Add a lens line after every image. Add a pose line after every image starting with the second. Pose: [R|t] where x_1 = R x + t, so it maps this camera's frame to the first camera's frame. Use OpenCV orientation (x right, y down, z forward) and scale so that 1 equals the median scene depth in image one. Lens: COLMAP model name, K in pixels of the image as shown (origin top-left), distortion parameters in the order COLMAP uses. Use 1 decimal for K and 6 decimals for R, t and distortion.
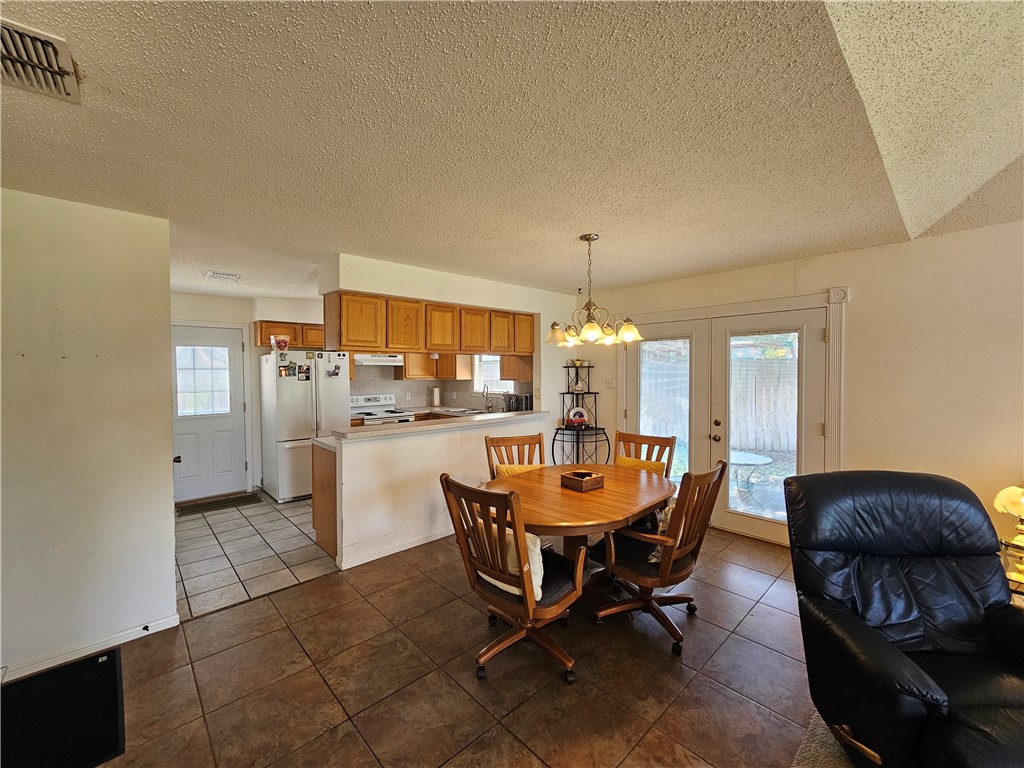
lens RADIAL K [[417.5, 0, 508.6], [0, 417.5, 382.9], [0, 0, 1]] dist [-0.002852, -0.000132]
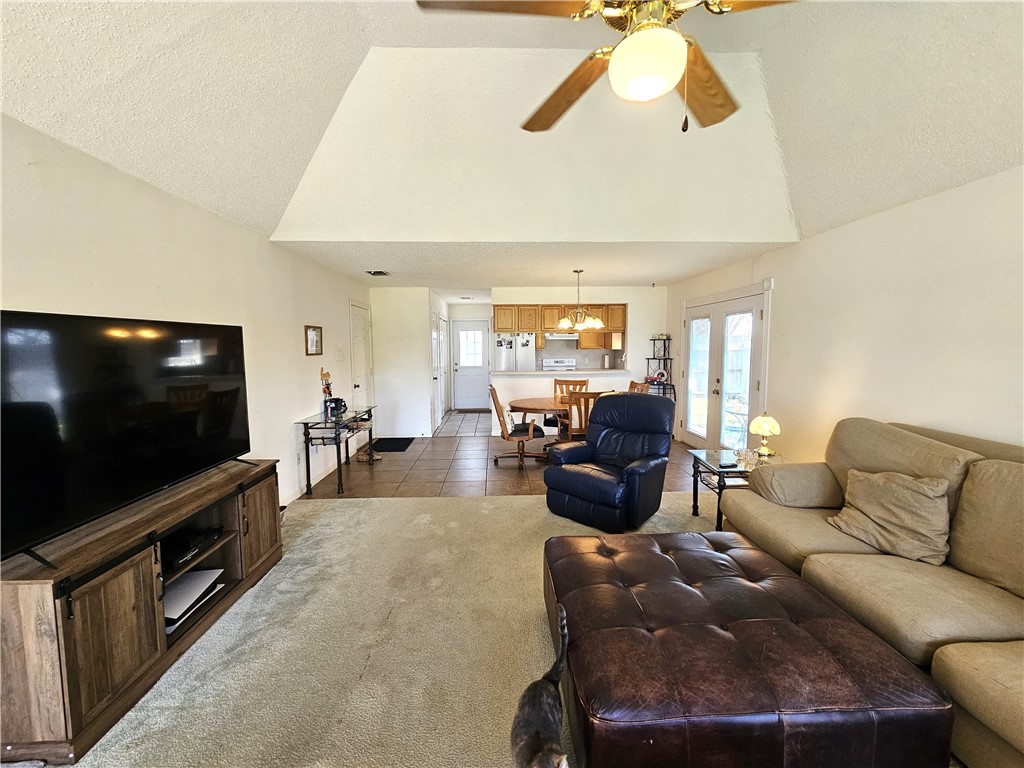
lens RADIAL K [[417.5, 0, 514.9], [0, 417.5, 381.2], [0, 0, 1]] dist [-0.002852, -0.000132]
pose [[0.760610, 0.054951, -0.646879, 0.697768], [-0.015723, 0.997678, 0.066263, 0.014715], [0.649018, -0.040230, 0.759708, -0.356862]]
